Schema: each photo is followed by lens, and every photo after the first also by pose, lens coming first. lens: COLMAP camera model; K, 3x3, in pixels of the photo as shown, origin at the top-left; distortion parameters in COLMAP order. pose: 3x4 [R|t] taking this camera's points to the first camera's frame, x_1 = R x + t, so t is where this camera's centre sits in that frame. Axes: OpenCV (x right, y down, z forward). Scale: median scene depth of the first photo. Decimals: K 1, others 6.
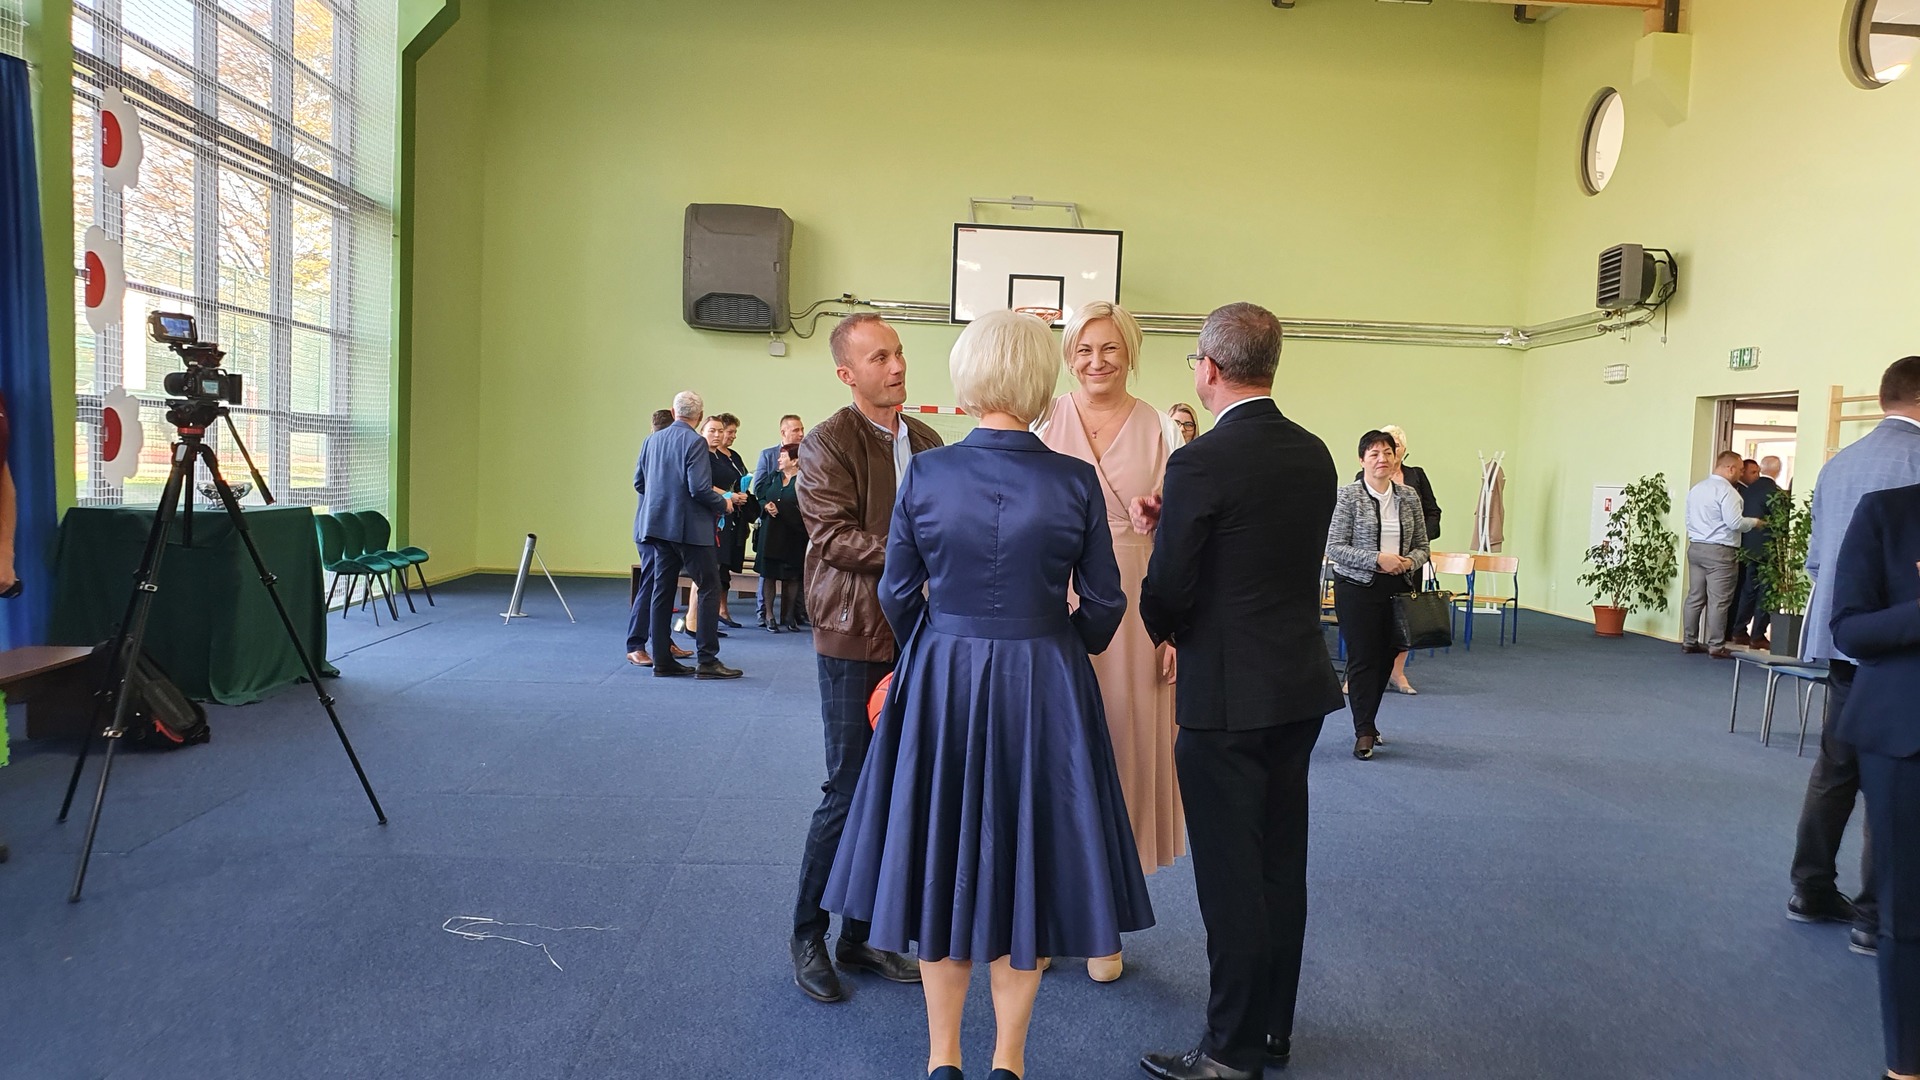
lens RADIAL K [[1457.0, 0, 963.2], [0, 1457.0, 574.0], [0, 0, 1]] dist [0.066206, -0.134947]
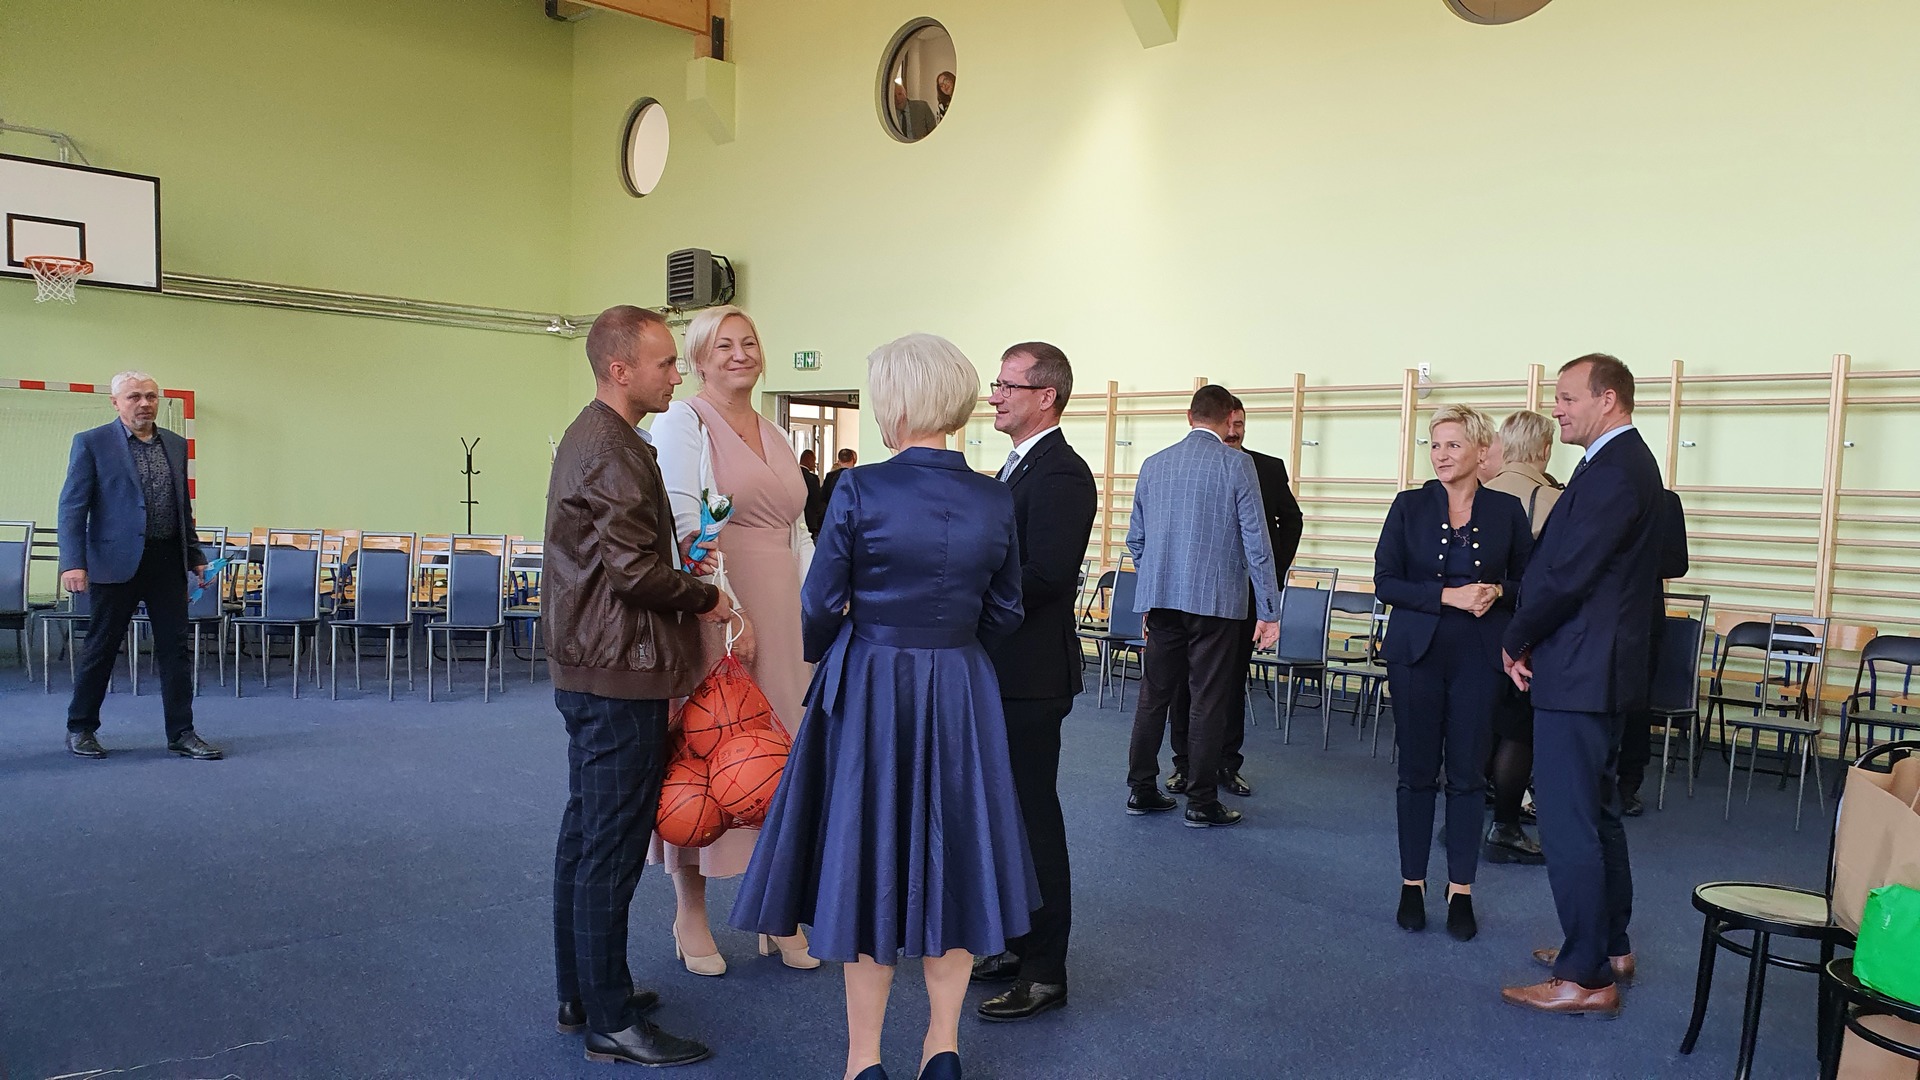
lens RADIAL K [[1460.2, 0, 1014.4], [0, 1460.2, 618.1], [0, 0, 1]] dist [-0.004364, -0.012271]
pose [[0.741822, -0.074276, 0.666471, -0.122751], [0.044870, 0.997118, 0.061181, -0.007582], [-0.669094, -0.015481, 0.743017, 0.035182]]
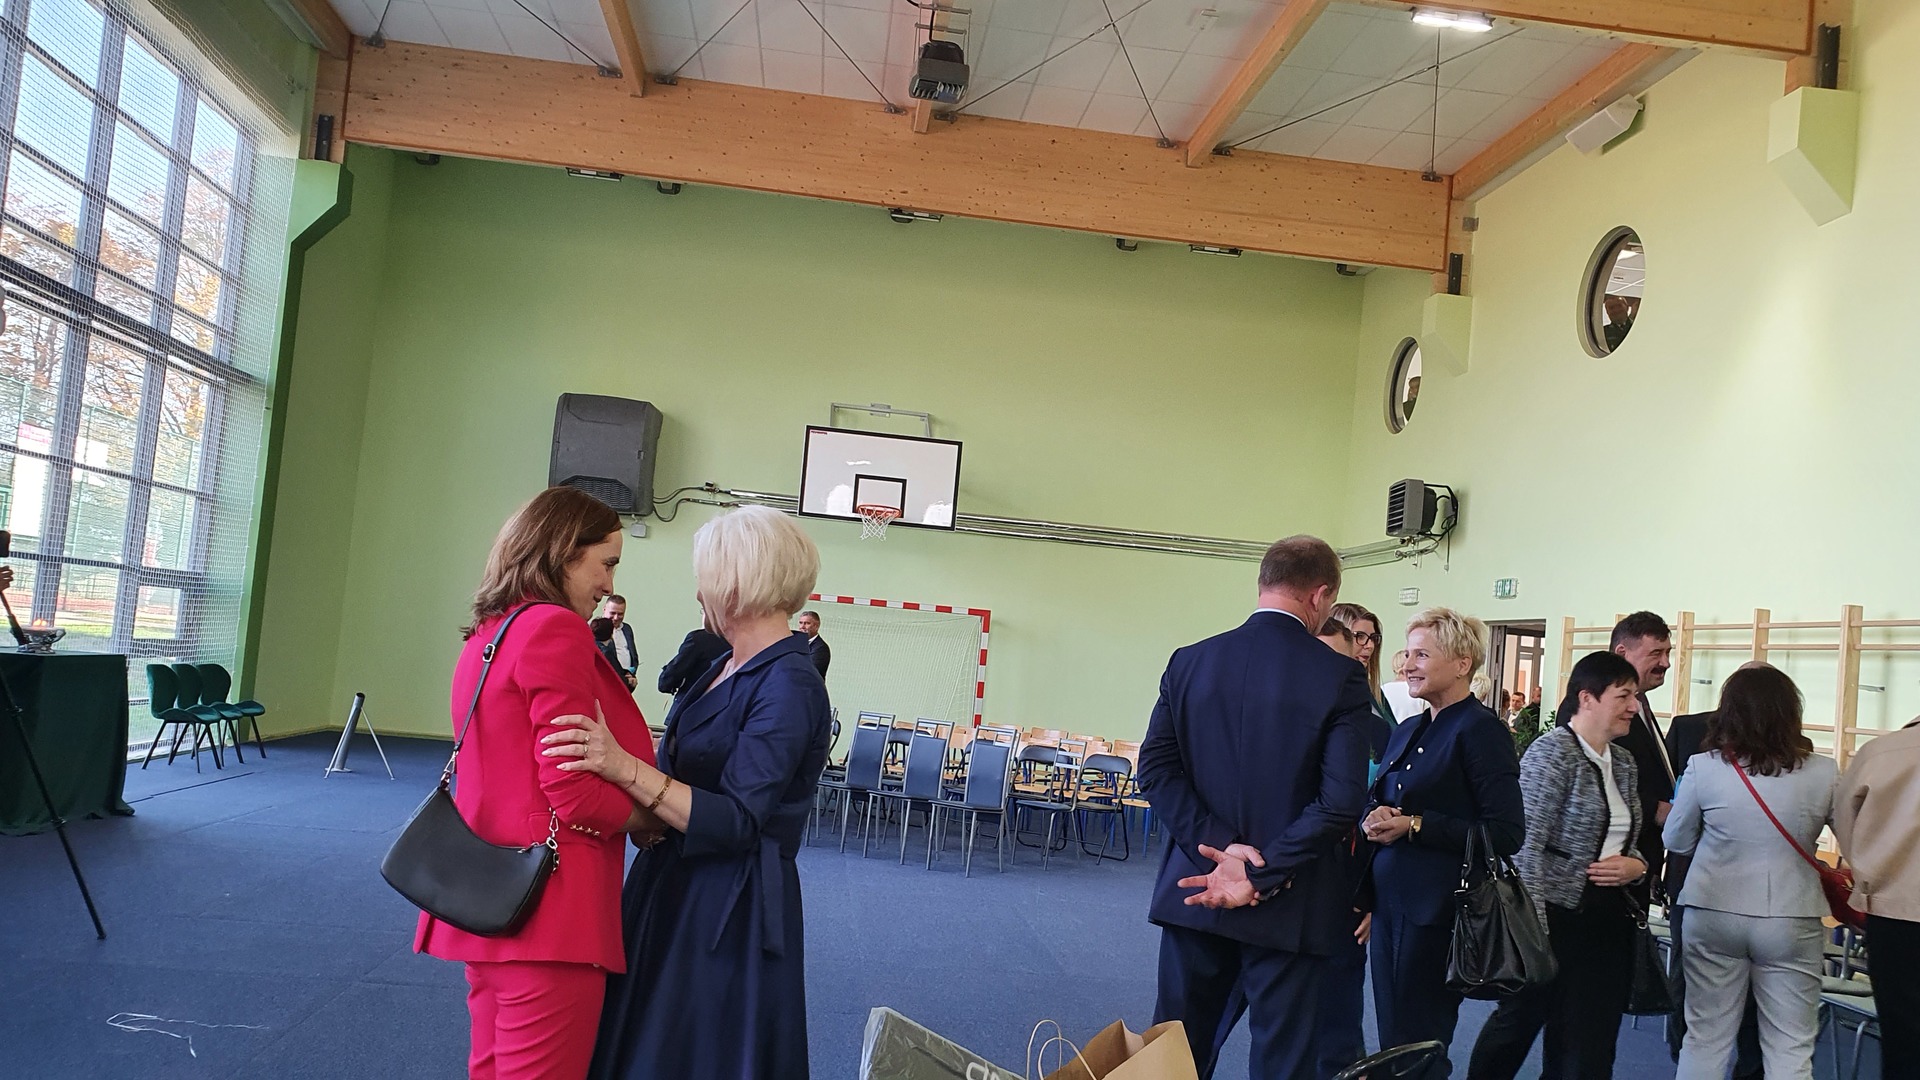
lens RADIAL K [[1463.3, 0, 959.5], [0, 1463.3, 592.2], [0, 0, 1]] dist [0.002940, -0.001317]
pose [[0.997792, 0.052119, 0.041157, 0.078888], [-0.046960, 0.991941, -0.117676, 0.003978], [-0.046958, 0.115483, 0.992199, -0.065755]]
